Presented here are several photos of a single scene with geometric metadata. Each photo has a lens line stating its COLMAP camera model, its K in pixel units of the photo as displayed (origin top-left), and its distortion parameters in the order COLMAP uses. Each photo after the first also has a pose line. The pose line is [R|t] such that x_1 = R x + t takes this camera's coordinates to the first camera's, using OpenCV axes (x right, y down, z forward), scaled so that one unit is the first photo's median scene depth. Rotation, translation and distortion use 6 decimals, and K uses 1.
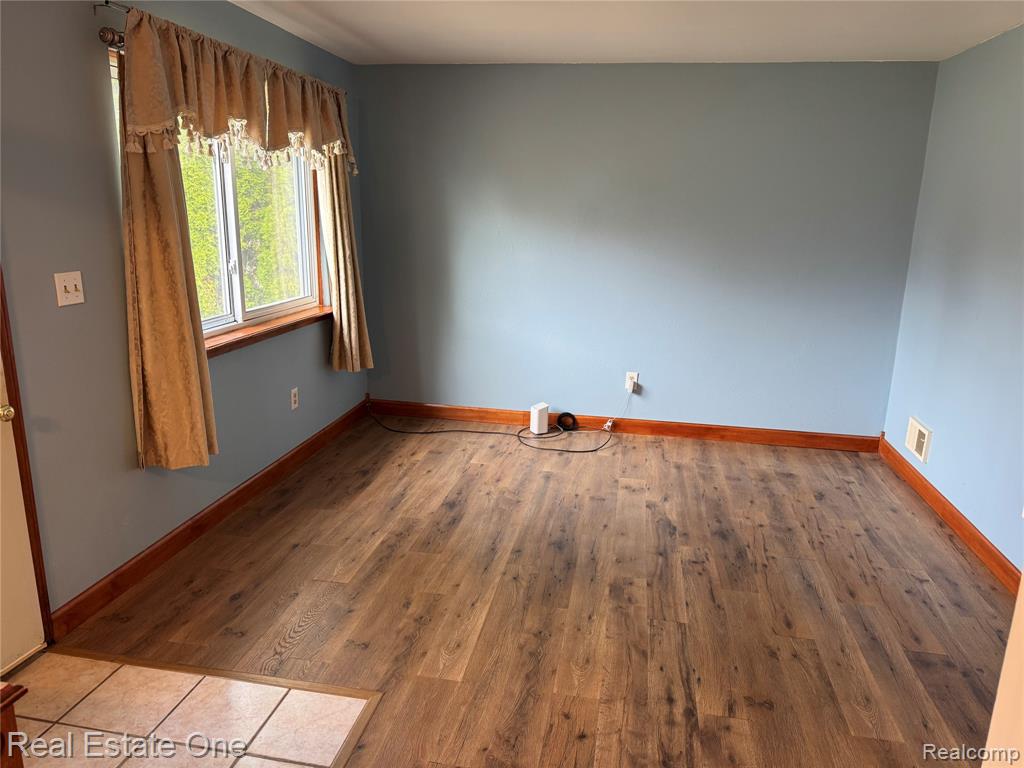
lens RADIAL K [[730.1, 0, 512.0], [0, 730.1, 384.0], [0, 0, 1]] dist [0.180406, -0.258418]
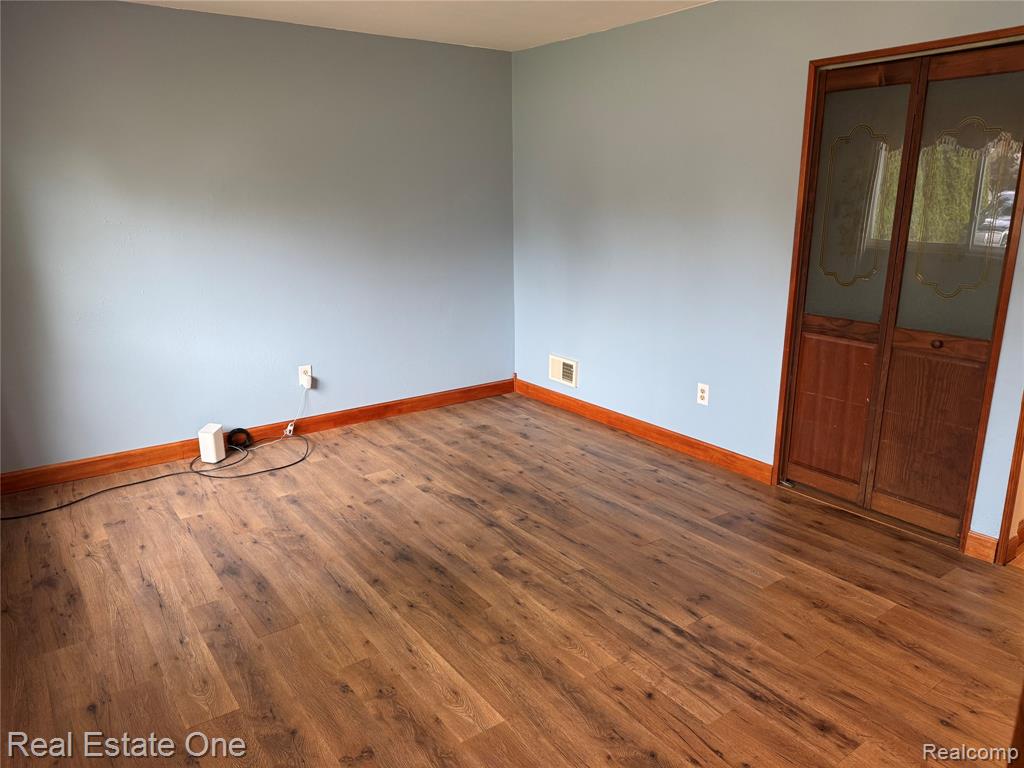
lens RADIAL K [[730.1, 0, 512.0], [0, 730.1, 384.0], [0, 0, 1]] dist [0.180406, -0.258418]
pose [[0.693414, -0.214171, 0.687974, -0.349188], [0.195678, 0.974894, 0.106266, -0.049255], [-0.693461, 0.060935, 0.717913, 0.197776]]
